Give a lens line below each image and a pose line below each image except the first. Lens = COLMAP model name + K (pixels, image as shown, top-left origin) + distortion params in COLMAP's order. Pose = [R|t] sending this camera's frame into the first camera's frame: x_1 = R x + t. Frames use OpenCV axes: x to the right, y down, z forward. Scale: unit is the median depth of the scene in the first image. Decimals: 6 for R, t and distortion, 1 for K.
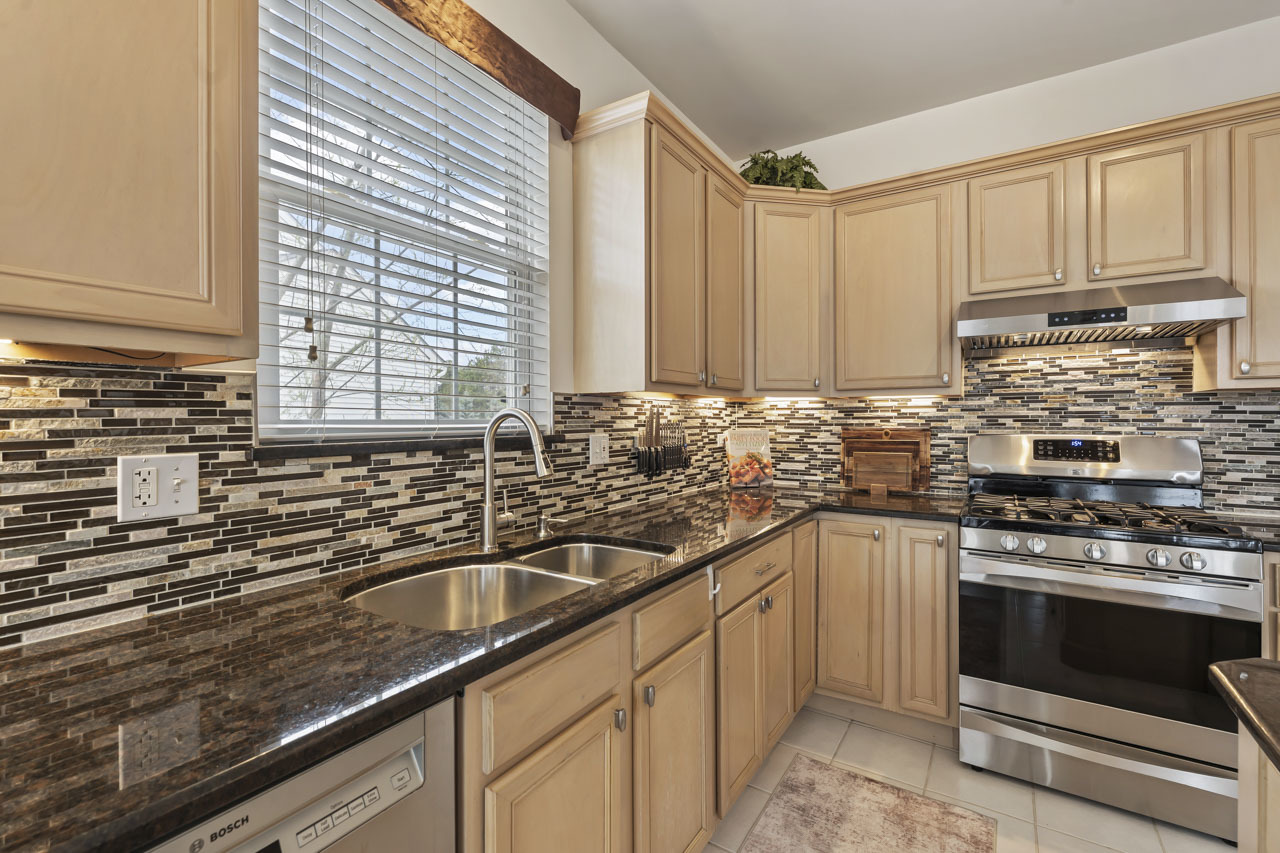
lens RADIAL K [[554.0, 0, 638.2], [0, 554.0, 418.1], [0, 0, 1]] dist [-0.001907, -0.000340]
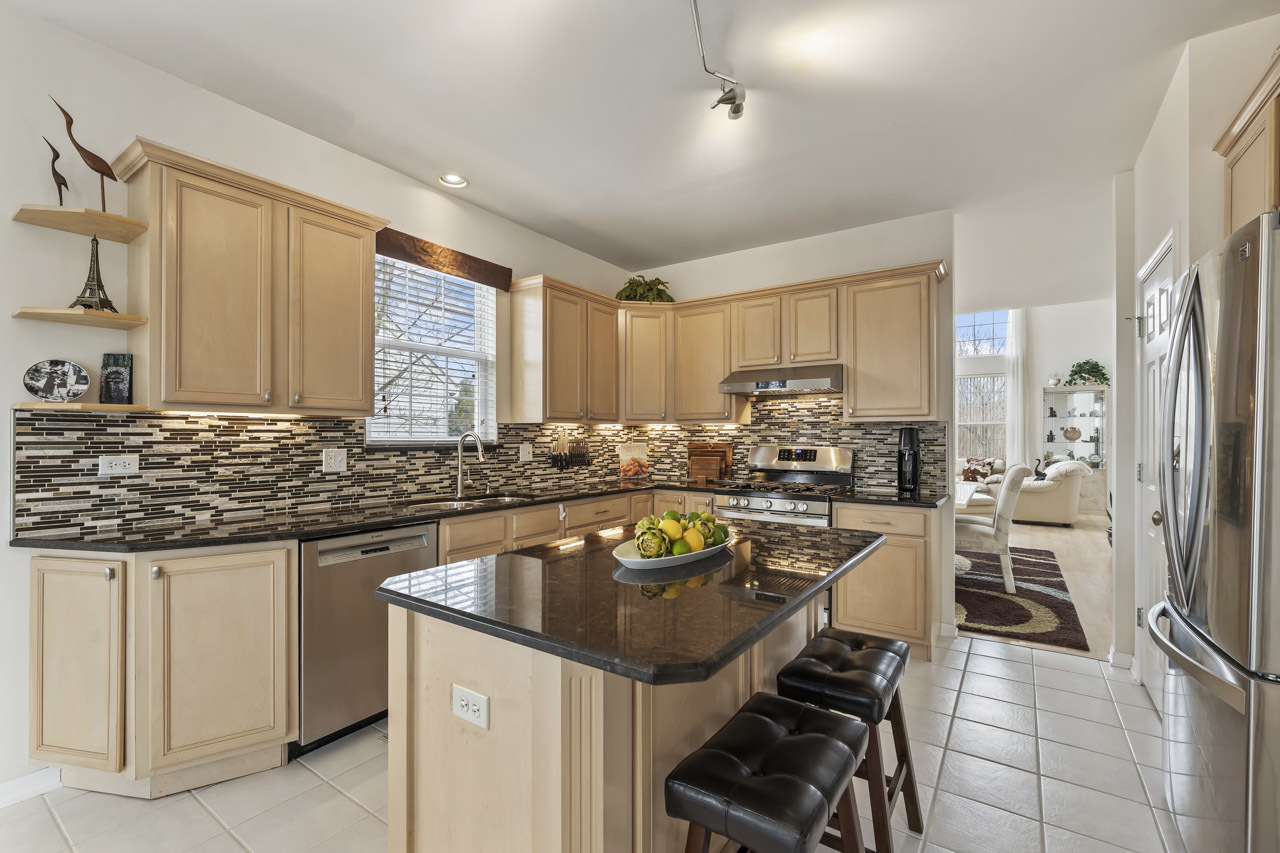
lens RADIAL K [[554.0, 0, 641.7], [0, 554.0, 431.7], [0, 0, 1]] dist [-0.001907, -0.000340]
pose [[0.999718, 0.003011, -0.023557, 0.370144], [-0.003156, 0.999976, -0.006102, -0.004978], [0.023538, 0.006175, 0.999704, -0.869946]]
